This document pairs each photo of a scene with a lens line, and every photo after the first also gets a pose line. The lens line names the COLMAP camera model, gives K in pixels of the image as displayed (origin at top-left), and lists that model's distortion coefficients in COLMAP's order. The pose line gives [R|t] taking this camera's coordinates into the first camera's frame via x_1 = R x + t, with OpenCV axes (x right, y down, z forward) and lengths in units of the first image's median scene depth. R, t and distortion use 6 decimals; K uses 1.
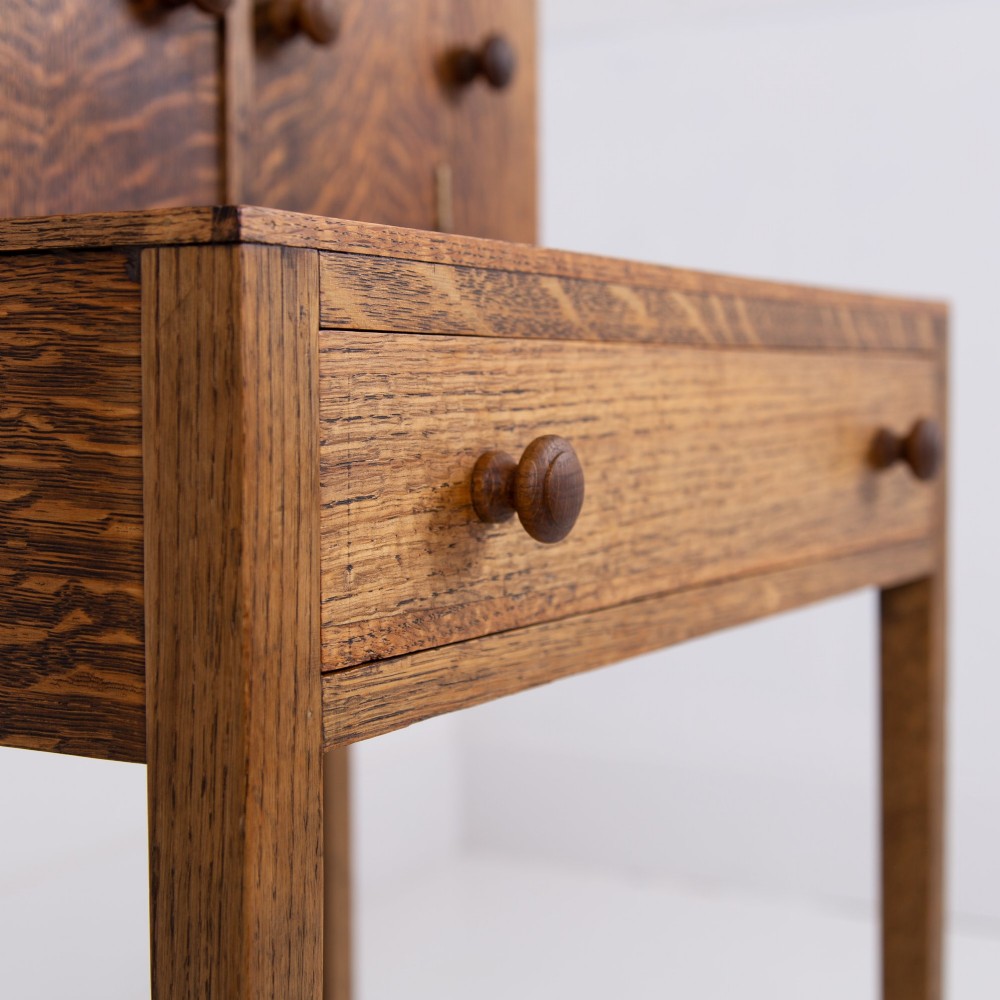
lens RADIAL K [[1818.6, 0, 500.1], [0, 1818.6, 484.2], [0, 0, 1]] dist [0.012135, 0.003718]
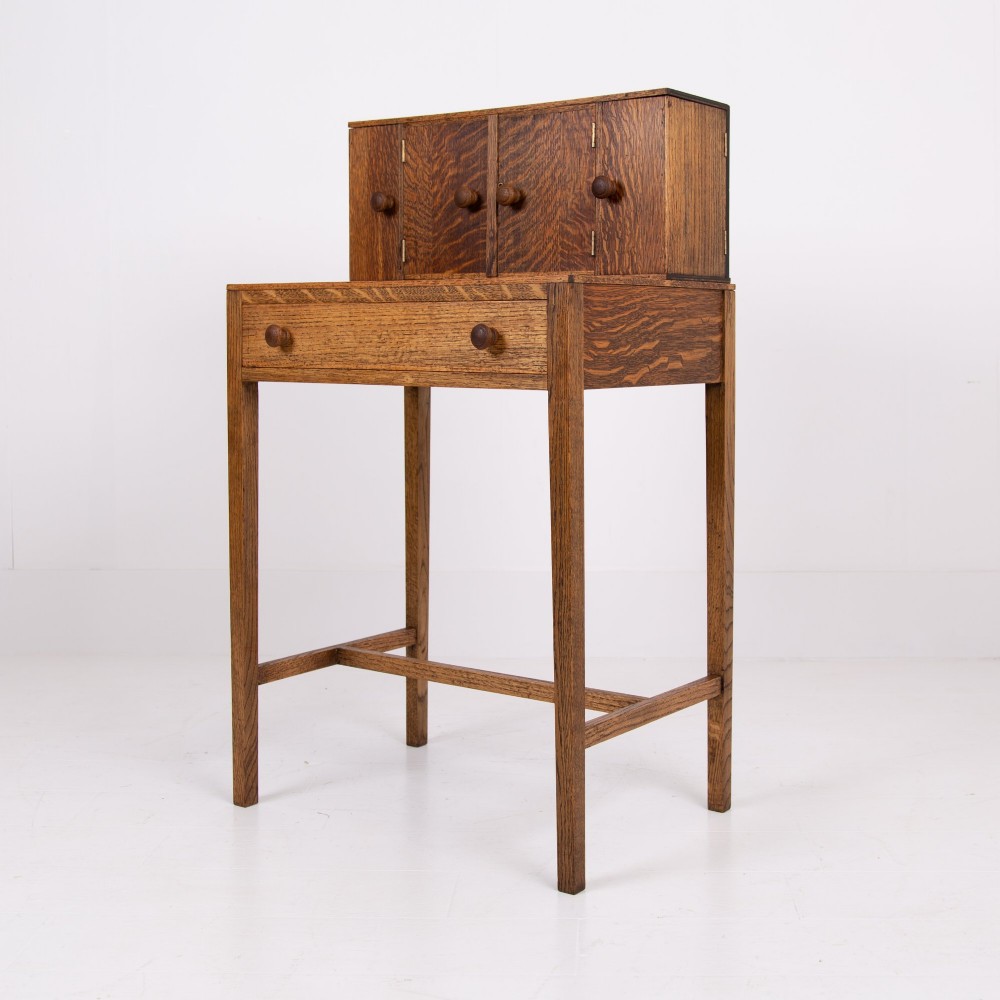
lens RADIAL K [[1480.5, 0, 588.3], [0, 1480.5, 352.1], [0, 0, 1]] dist [-0.022578, 0.010036]
pose [[-0.072311, 0.018054, -0.997219, 3.637518], [-0.053706, 0.998315, 0.021968, -0.080001], [0.995935, 0.055145, -0.071220, 2.002629]]
